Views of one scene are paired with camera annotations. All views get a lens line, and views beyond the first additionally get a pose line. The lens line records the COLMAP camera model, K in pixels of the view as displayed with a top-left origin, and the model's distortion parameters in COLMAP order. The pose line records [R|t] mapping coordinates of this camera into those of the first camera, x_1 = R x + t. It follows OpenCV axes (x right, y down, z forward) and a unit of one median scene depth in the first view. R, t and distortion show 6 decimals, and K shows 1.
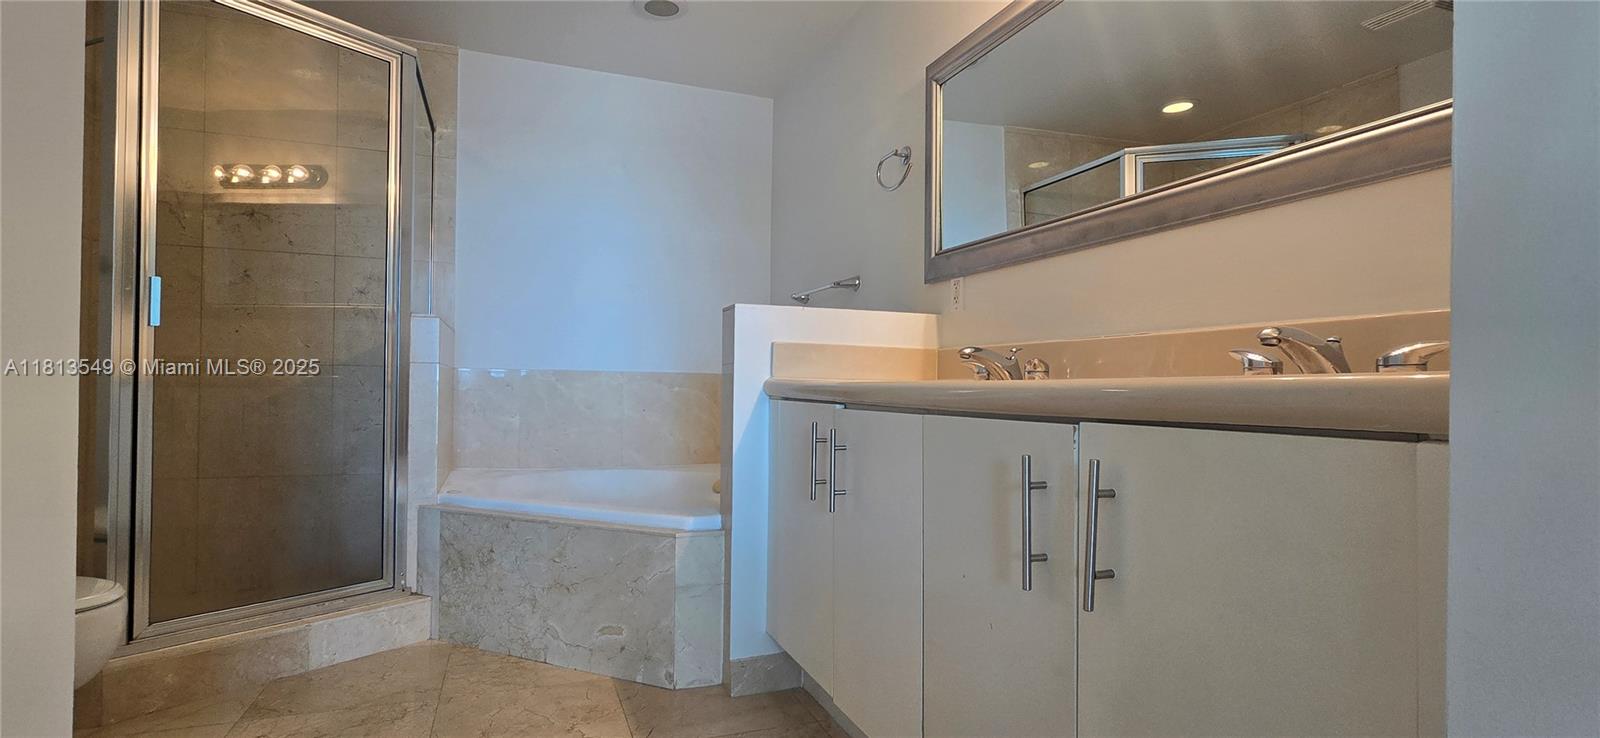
lens RADIAL K [[751.3, 0, 793.4], [0, 751.3, 382.3], [0, 0, 1]] dist [0.000657, 0.000383]
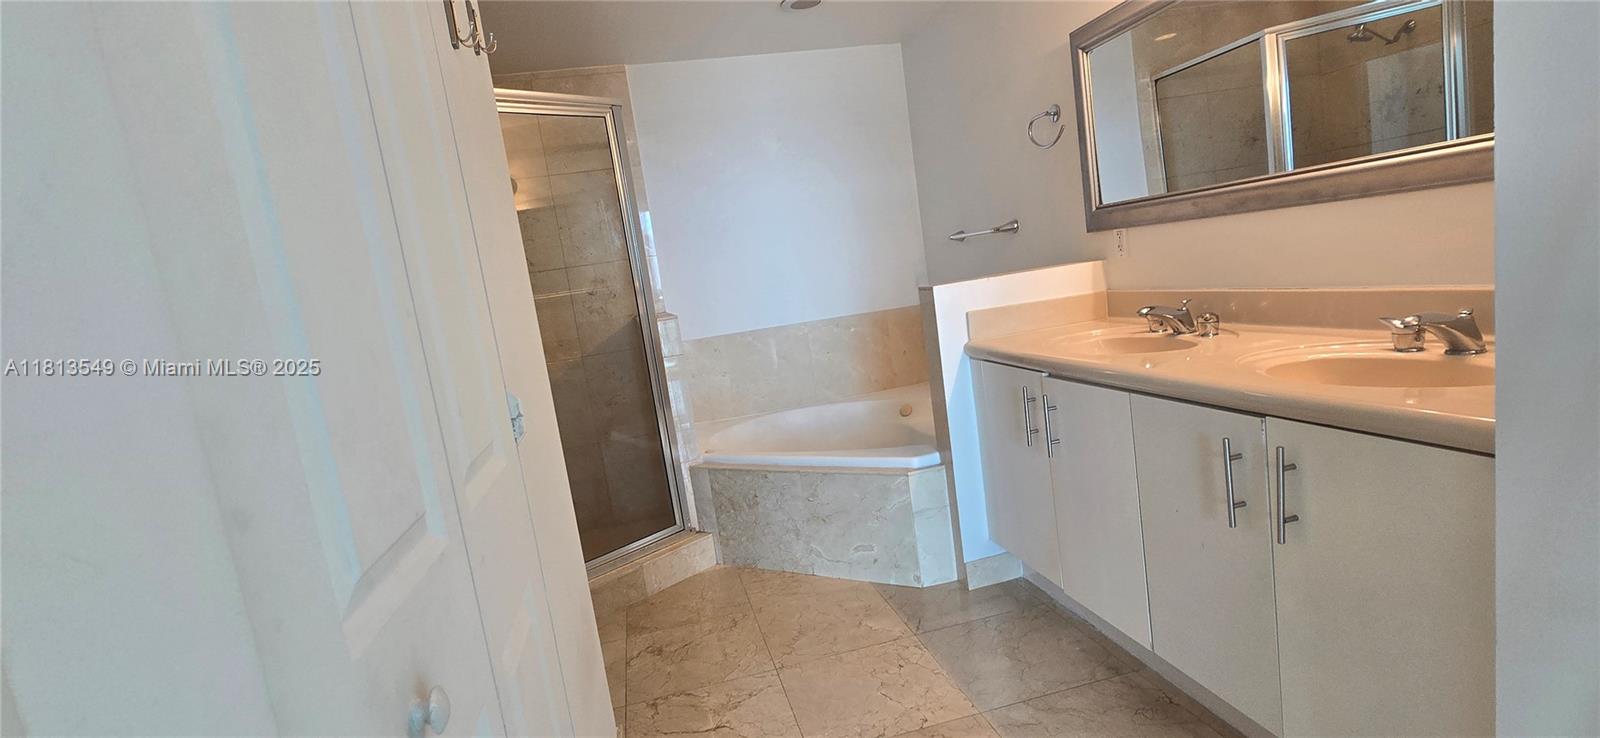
lens RADIAL K [[751.3, 0, 793.4], [0, 751.3, 382.3], [0, 0, 1]] dist [0.000657, 0.000383]
pose [[0.978202, -0.130720, -0.161347, -0.113445], [0.154795, 0.976954, 0.146968, -0.154198], [0.138417, -0.168741, 0.975893, -0.225190]]
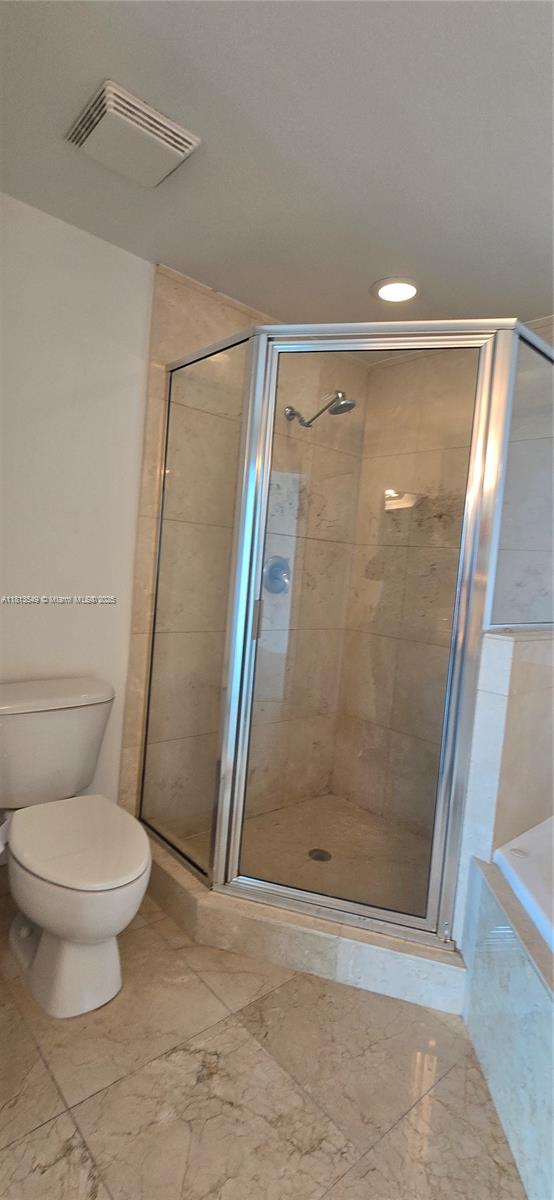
lens RADIAL K [[563.4, 0, 277.0], [0, 563.4, 600.0], [0, 0, 1]] dist [0.000657, 0.000383]
pose [[0.349779, 0.077252, -0.933642, 0.006682], [-0.067458, 0.996084, 0.057146, -0.171194], [0.934400, 0.042993, 0.353620, 0.623131]]
